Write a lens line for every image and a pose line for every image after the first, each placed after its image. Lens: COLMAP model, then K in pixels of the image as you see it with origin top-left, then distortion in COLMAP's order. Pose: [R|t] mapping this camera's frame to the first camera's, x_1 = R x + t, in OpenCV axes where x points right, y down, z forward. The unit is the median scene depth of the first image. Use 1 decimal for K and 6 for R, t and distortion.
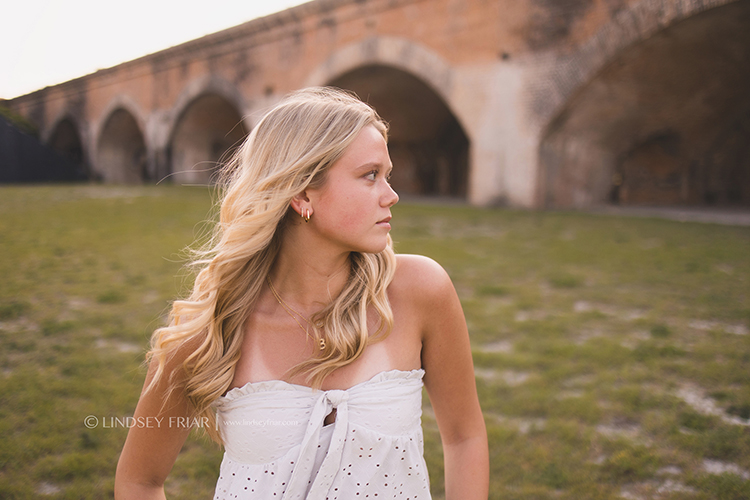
lens RADIAL K [[701.6, 0, 365.2], [0, 701.6, 251.6], [0, 0, 1]] dist [0.016702, 0.008340]
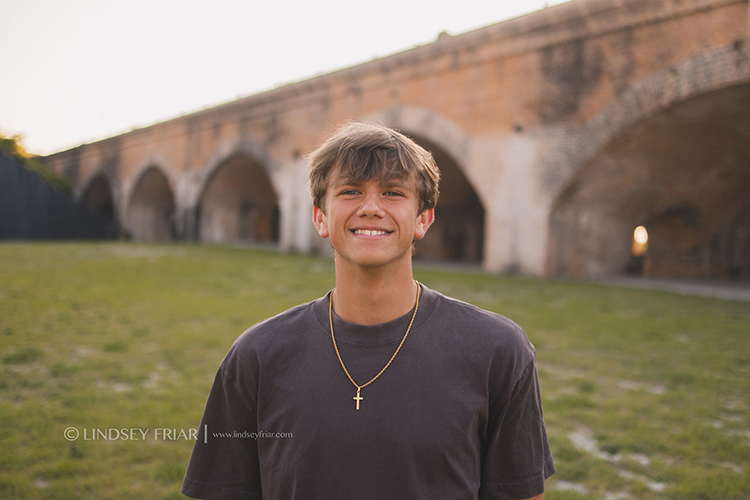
lens RADIAL K [[742.6, 0, 378.8], [0, 742.6, 251.1], [0, 0, 1]] dist [-0.008039, 0.032895]
pose [[0.998991, 0.024670, -0.037515, 0.039783], [-0.027983, 0.995501, -0.090521, 0.003518], [0.035113, 0.091479, 0.995188, -0.070287]]
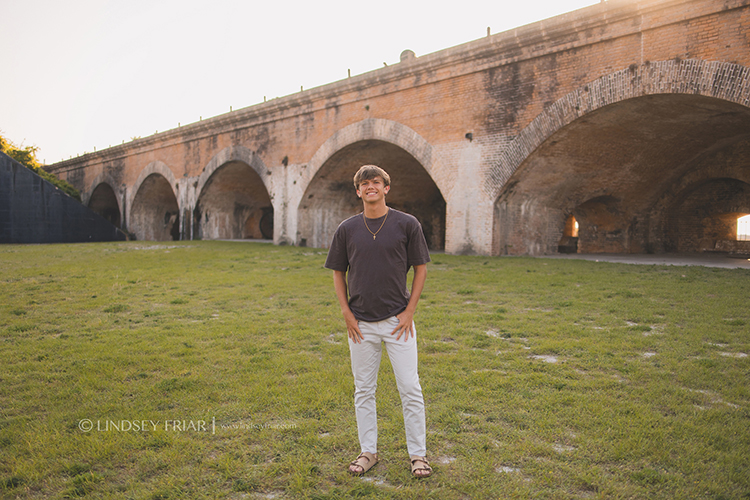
lens RADIAL K [[684.9, 0, 373.7], [0, 684.9, 268.2], [0, 0, 1]] dist [0.007216, 0.000711]
pose [[0.999946, -0.001951, -0.010213, 0.038521], [0.001328, 0.998160, -0.060626, 0.034810], [0.010313, 0.060609, 0.998108, -0.223468]]
